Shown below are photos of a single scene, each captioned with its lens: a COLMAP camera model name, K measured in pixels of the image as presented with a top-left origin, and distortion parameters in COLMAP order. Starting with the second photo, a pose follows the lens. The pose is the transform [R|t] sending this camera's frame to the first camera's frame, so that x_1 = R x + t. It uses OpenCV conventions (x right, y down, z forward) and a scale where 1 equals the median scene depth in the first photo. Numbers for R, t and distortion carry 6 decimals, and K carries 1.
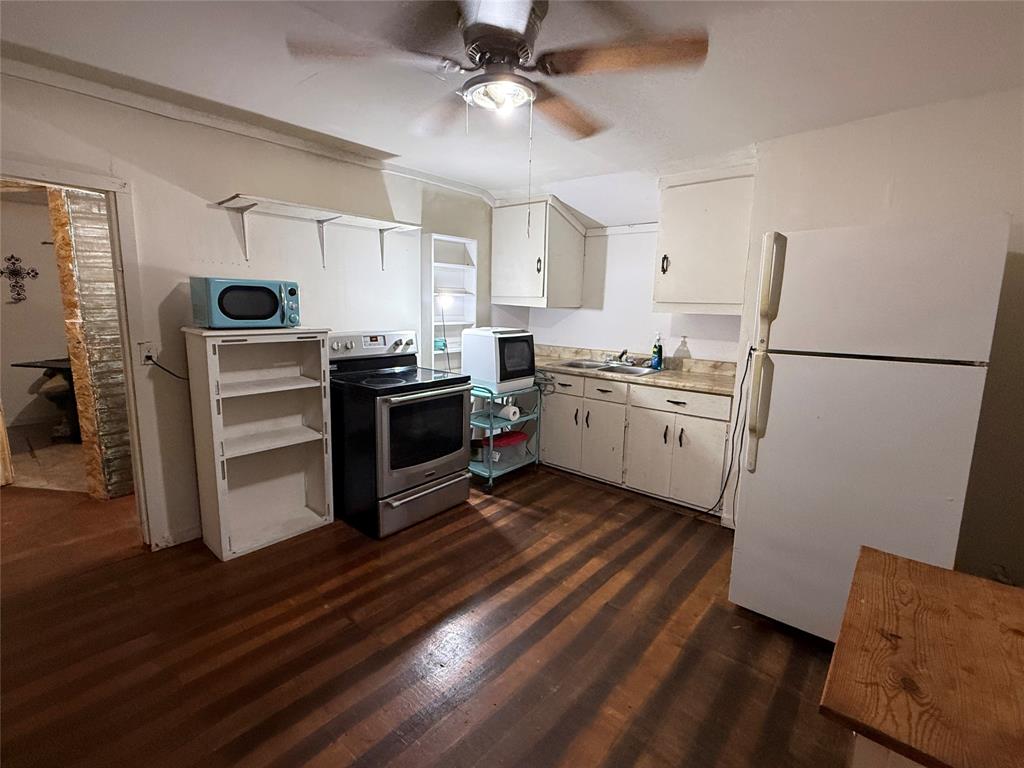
lens RADIAL K [[477.1, 0, 510.3], [0, 477.1, 380.4], [0, 0, 1]] dist [0.002500, -0.003269]
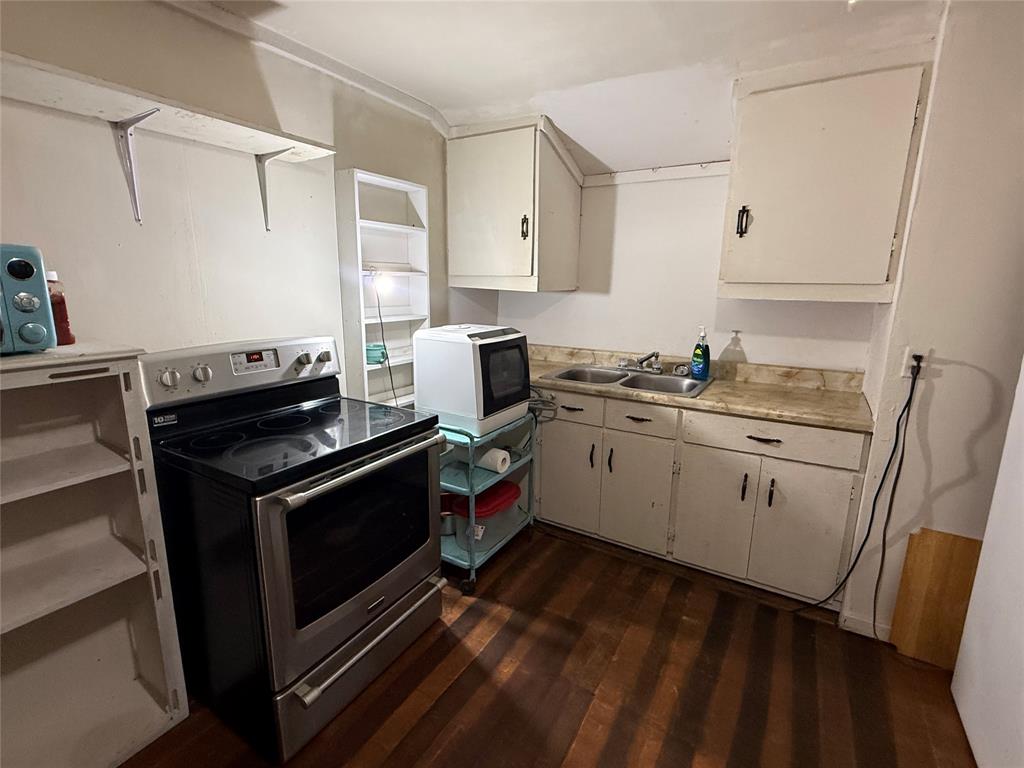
lens RADIAL K [[477.1, 0, 512.4], [0, 477.1, 382.9], [0, 0, 1]] dist [0.002500, -0.003269]
pose [[0.987187, -0.043879, 0.153418, -0.076526], [0.036588, 0.998077, 0.050028, -0.069948], [-0.155318, -0.043774, 0.986894, 0.395573]]
